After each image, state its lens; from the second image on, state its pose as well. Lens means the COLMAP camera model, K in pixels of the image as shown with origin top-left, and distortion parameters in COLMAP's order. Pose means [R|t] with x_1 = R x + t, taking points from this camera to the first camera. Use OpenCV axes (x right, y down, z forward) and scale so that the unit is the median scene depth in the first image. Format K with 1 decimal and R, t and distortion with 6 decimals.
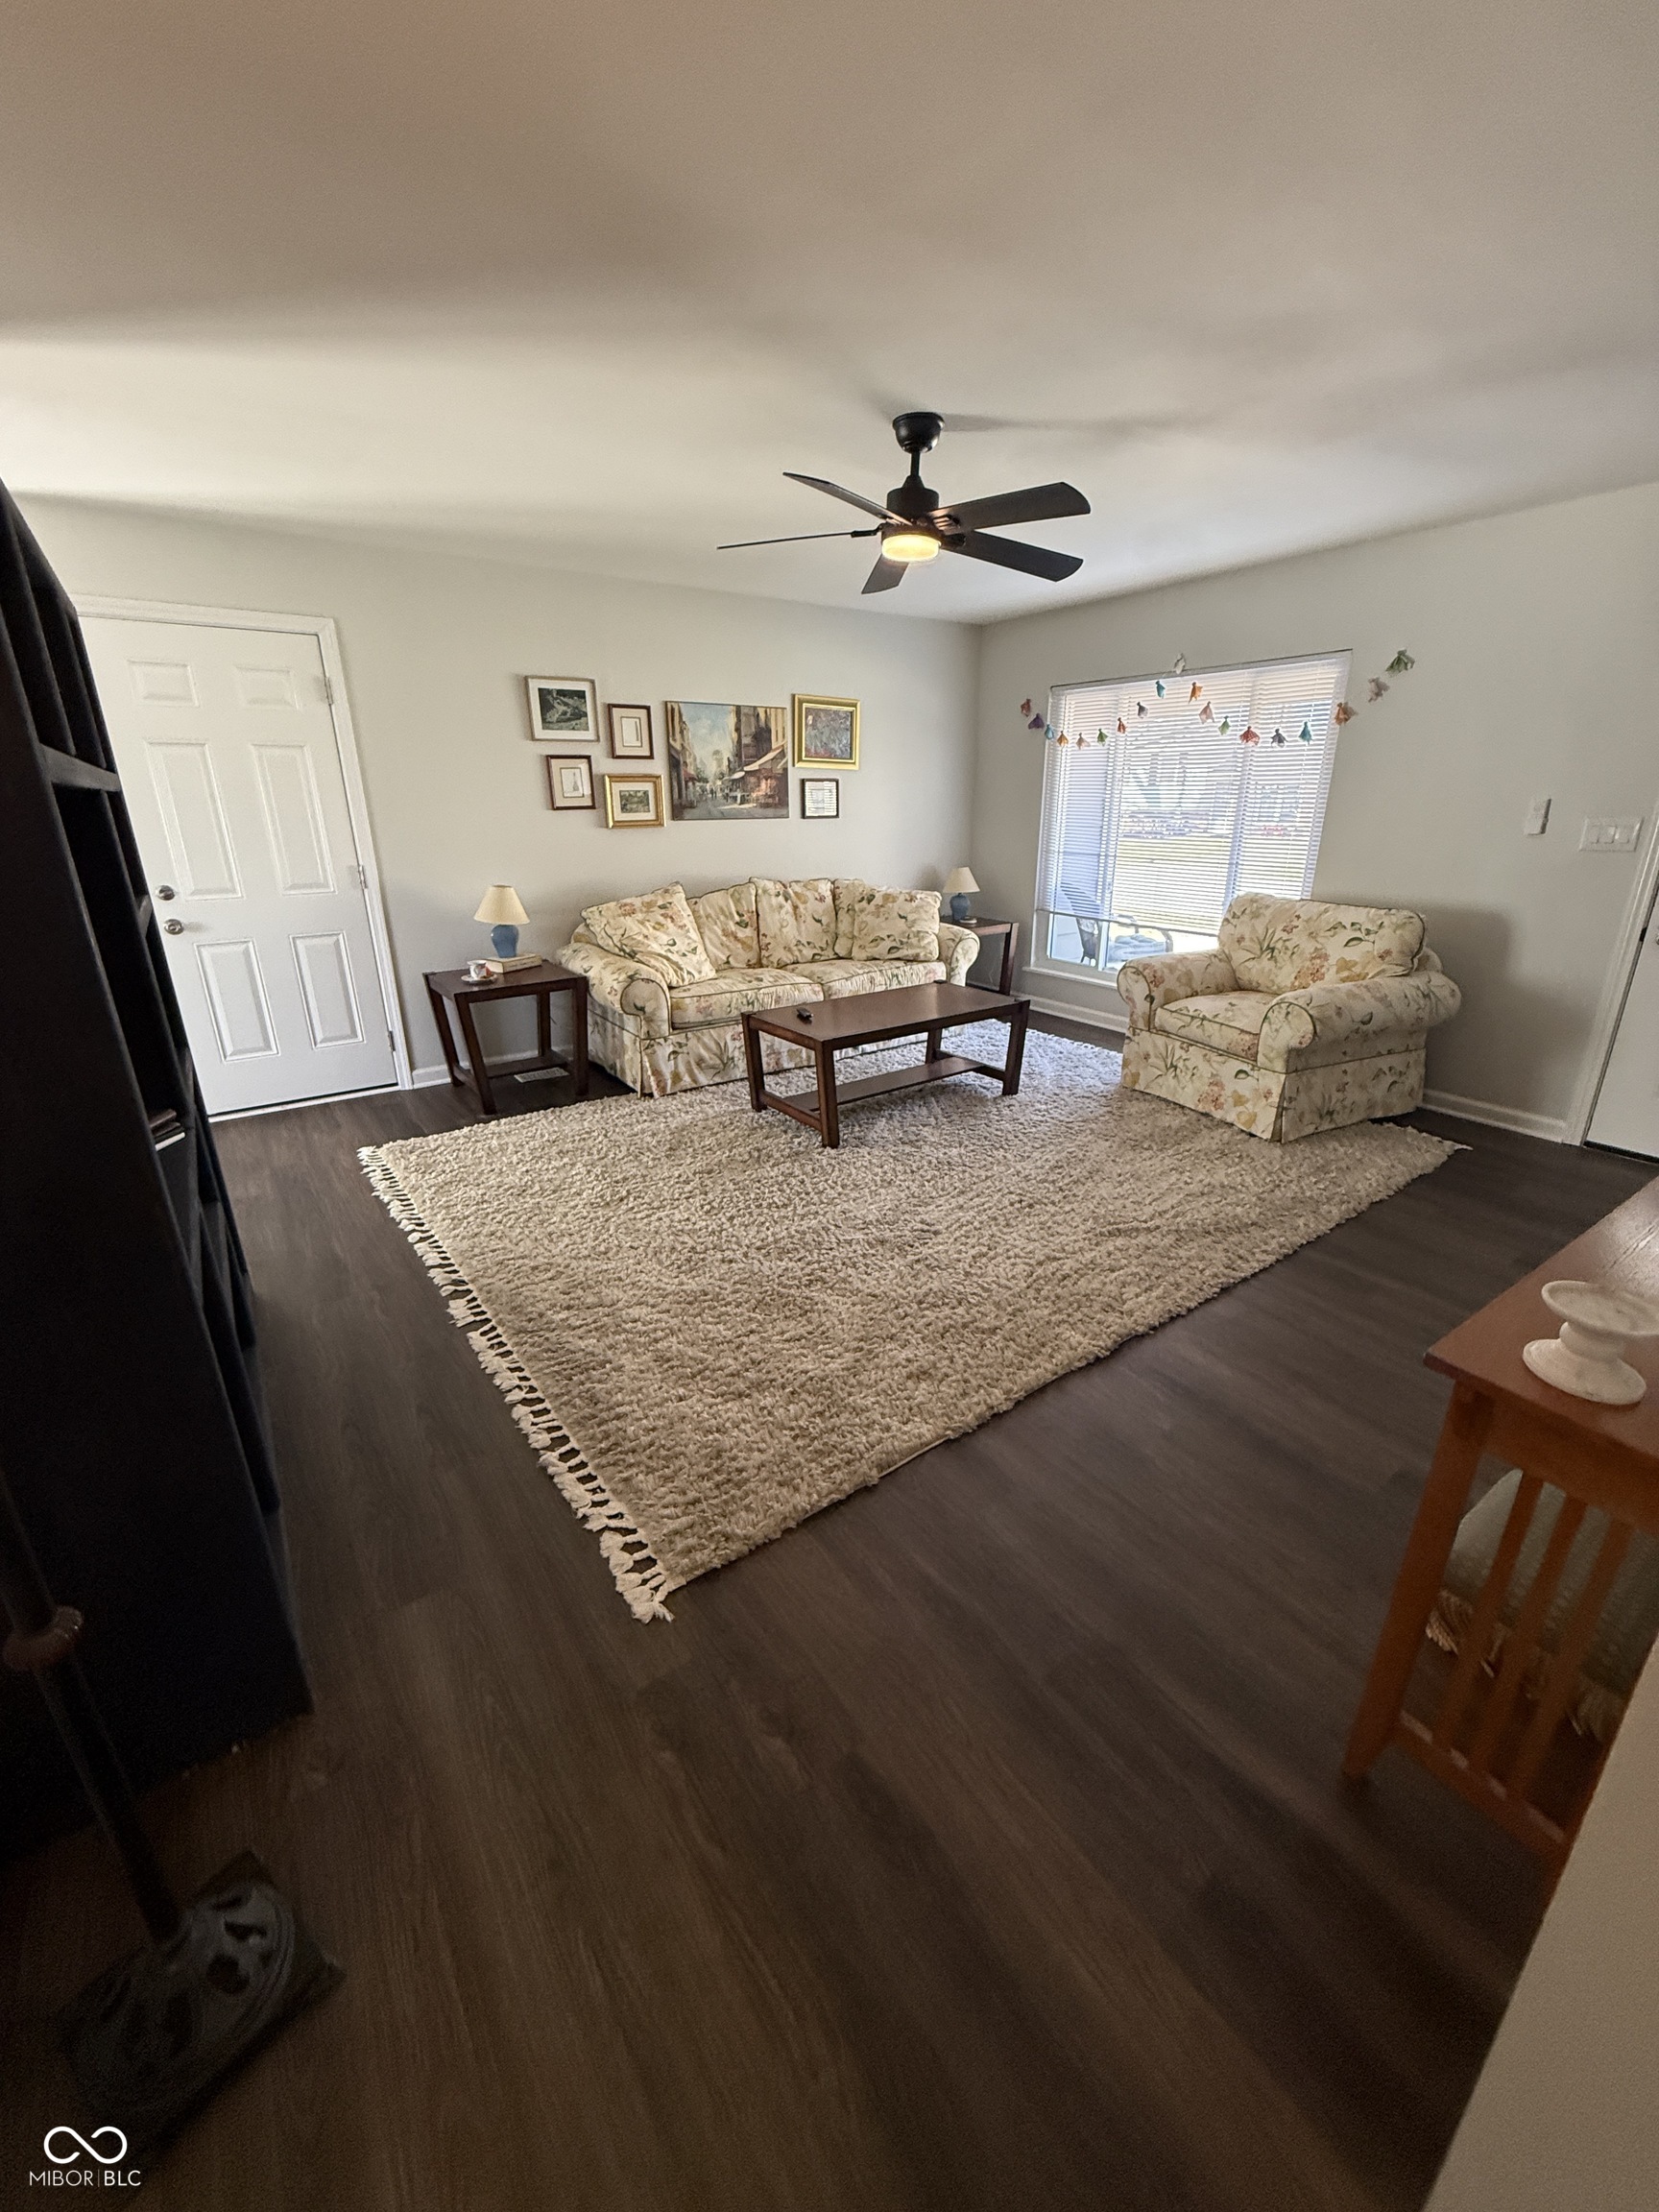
lens RADIAL K [[879.1, 0, 832.6], [0, 879.1, 1100.3], [0, 0, 1]] dist [-0.001023, 0.000152]
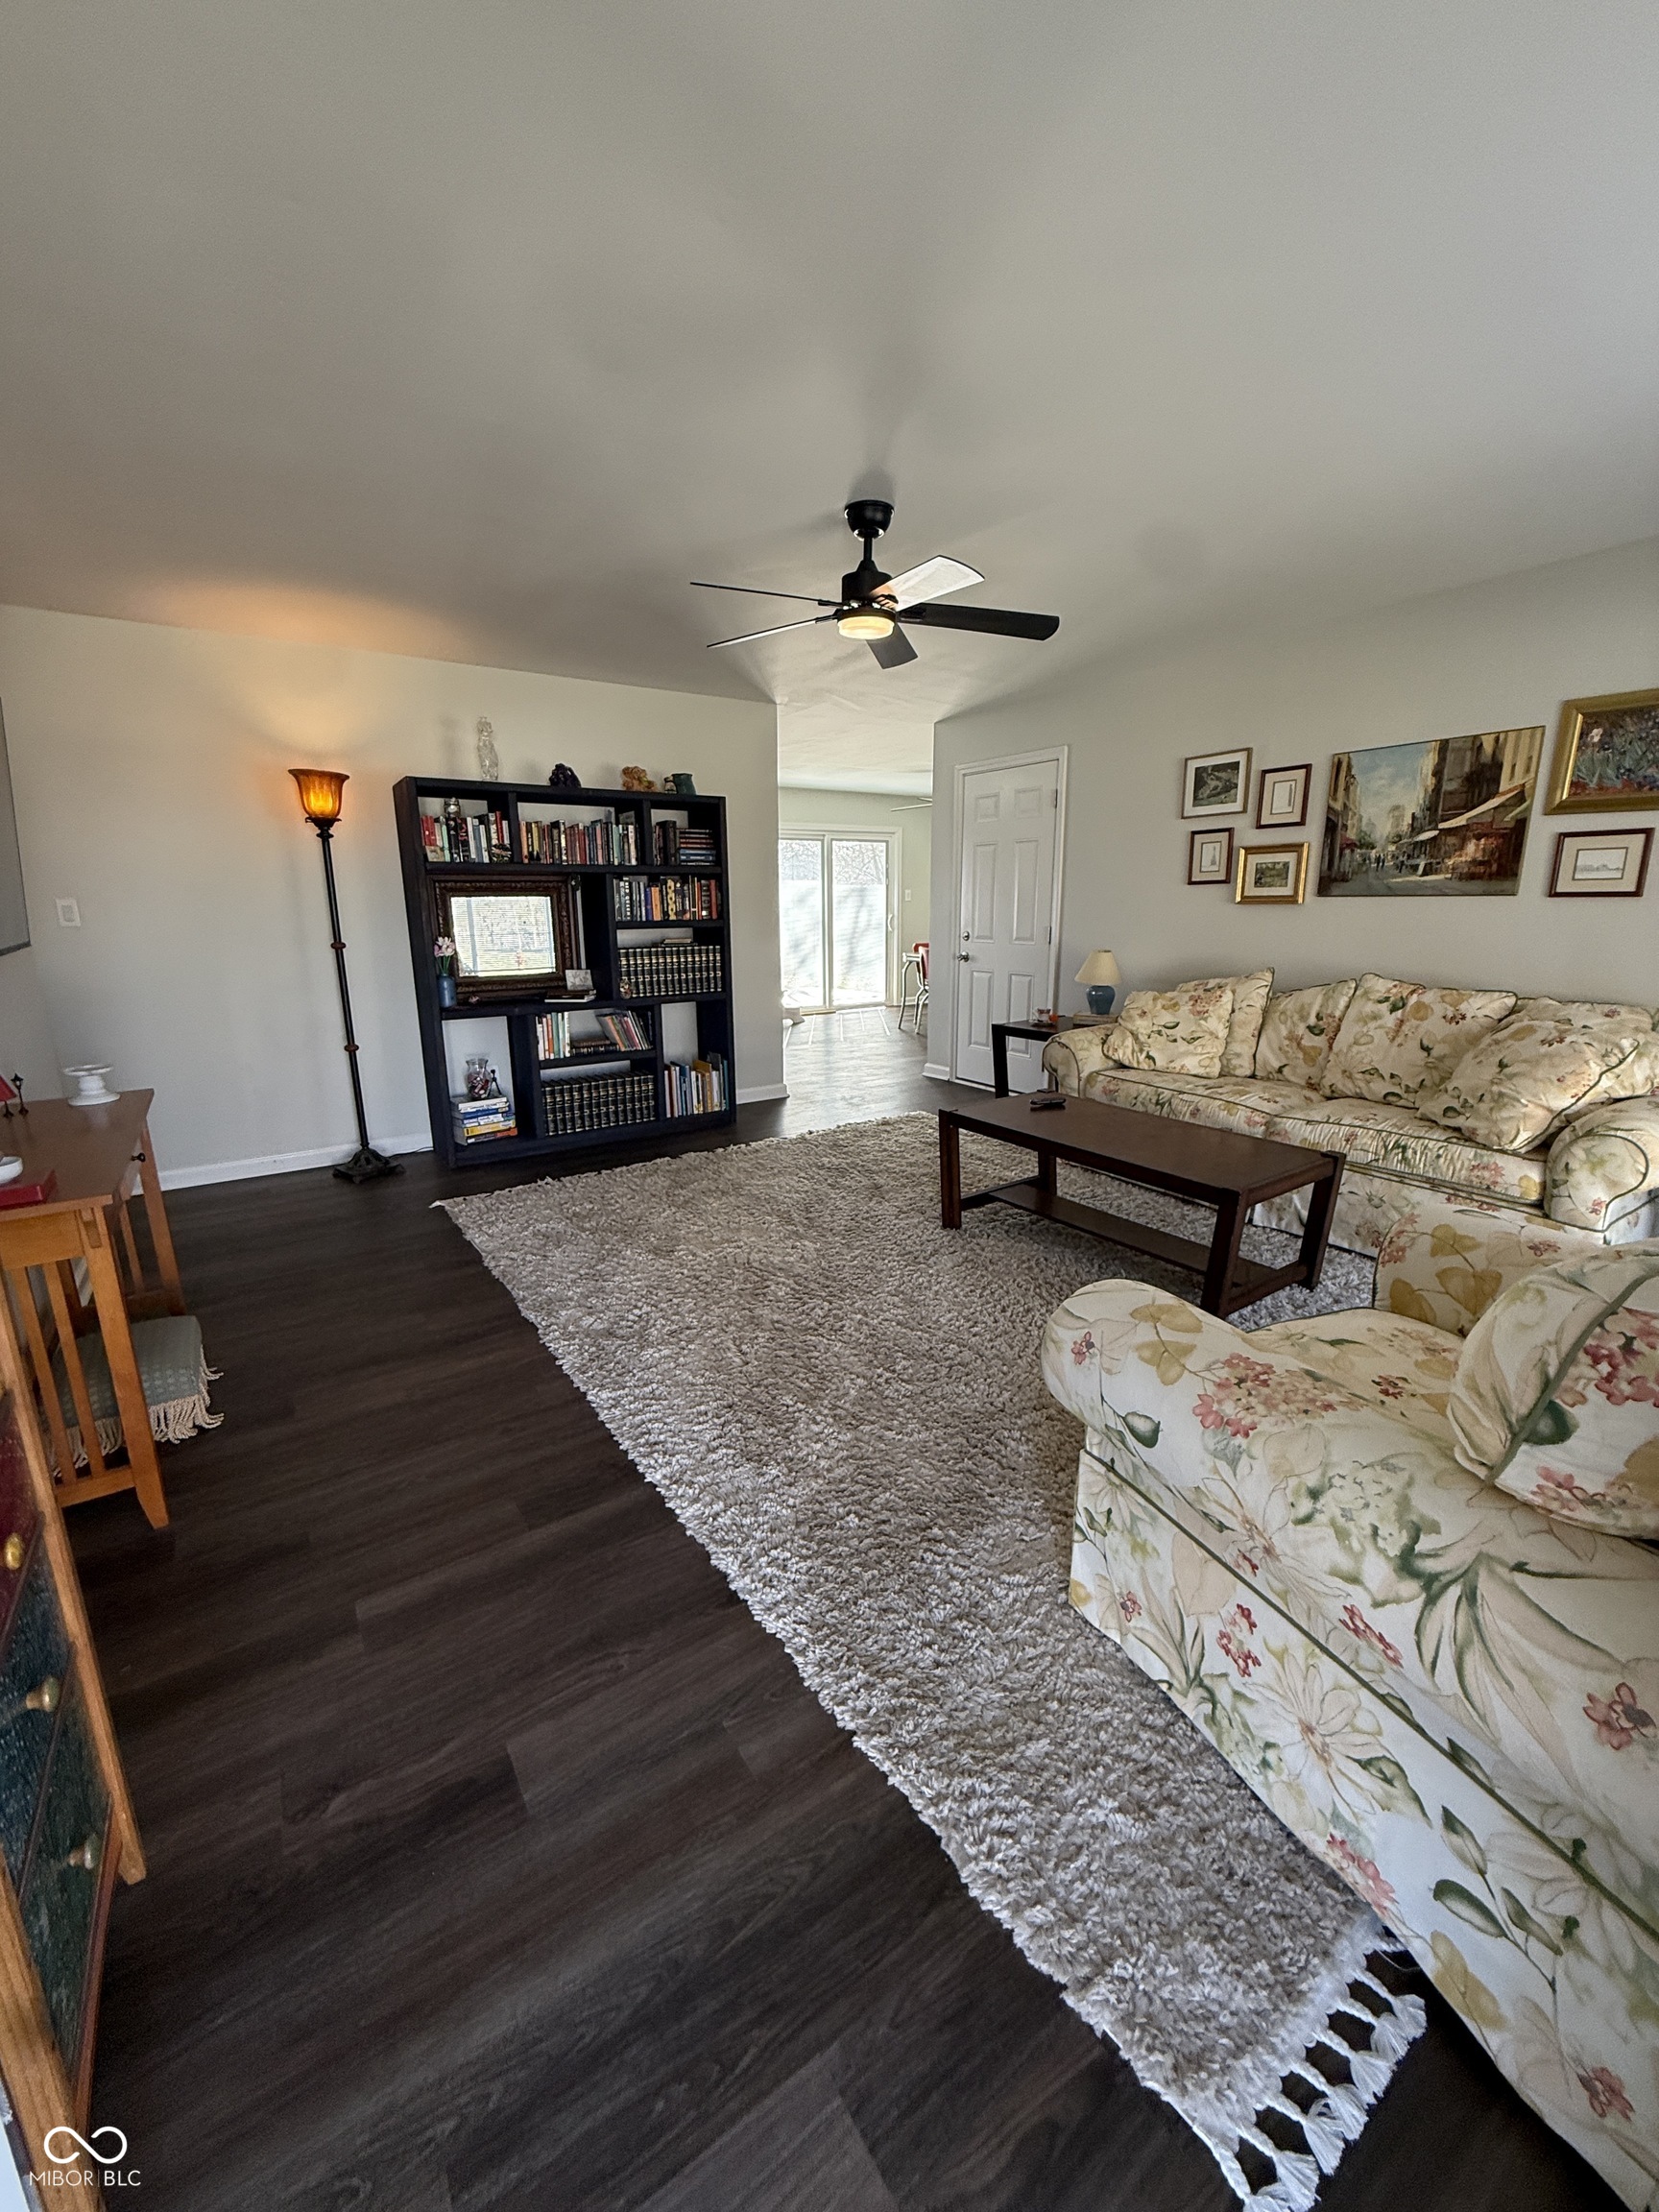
lens RADIAL K [[879.0, 0, 831.6], [0, 879.0, 1100.6], [0, 0, 1]] dist [-0.000350, 0.000240]
pose [[-0.022495, 0.228095, -0.973379, 0.705067], [-0.322289, 0.919992, 0.223033, -0.191637], [0.946374, 0.318726, 0.052818, 0.626136]]
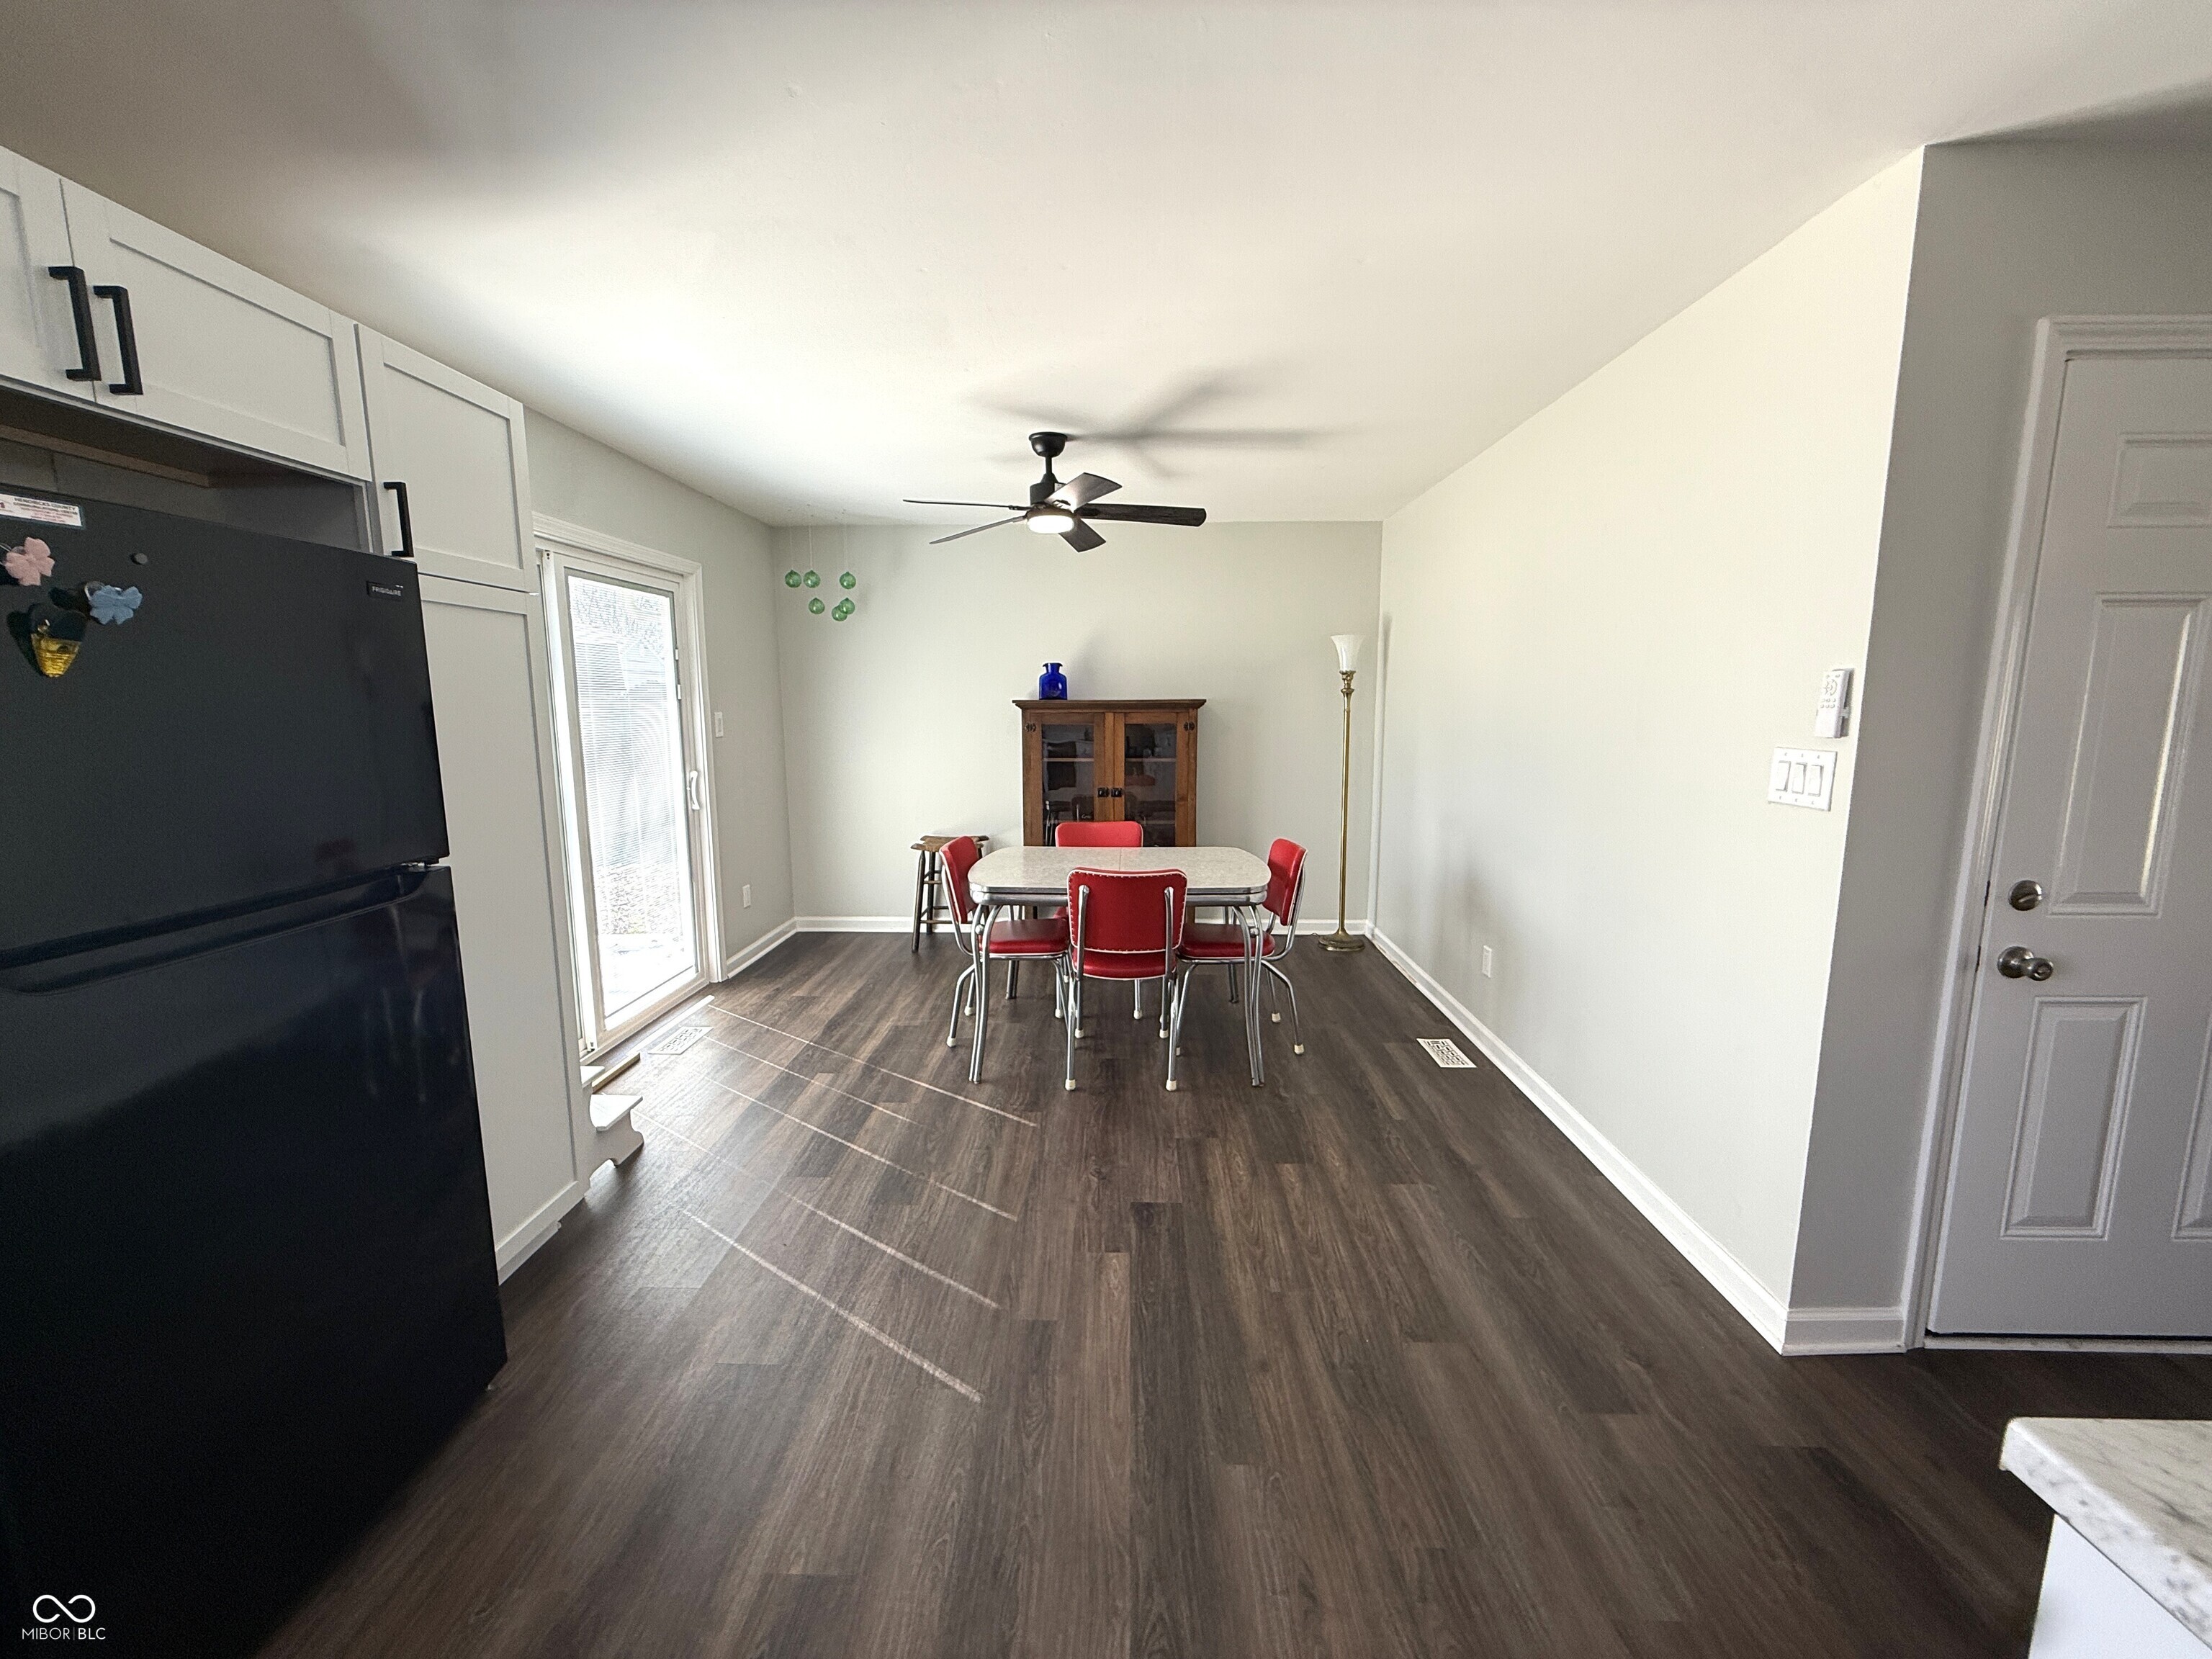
lens RADIAL K [[878.8, 0, 1101.3], [0, 878.8, 827.2], [0, 0, 1]] dist [-0.000192, 0.000047]
pose [[0.799684, 0.085870, -0.594248, -0.710115], [-0.198839, 0.971748, -0.127160, -0.089215], [0.566540, 0.219848, 0.794166, 0.260396]]
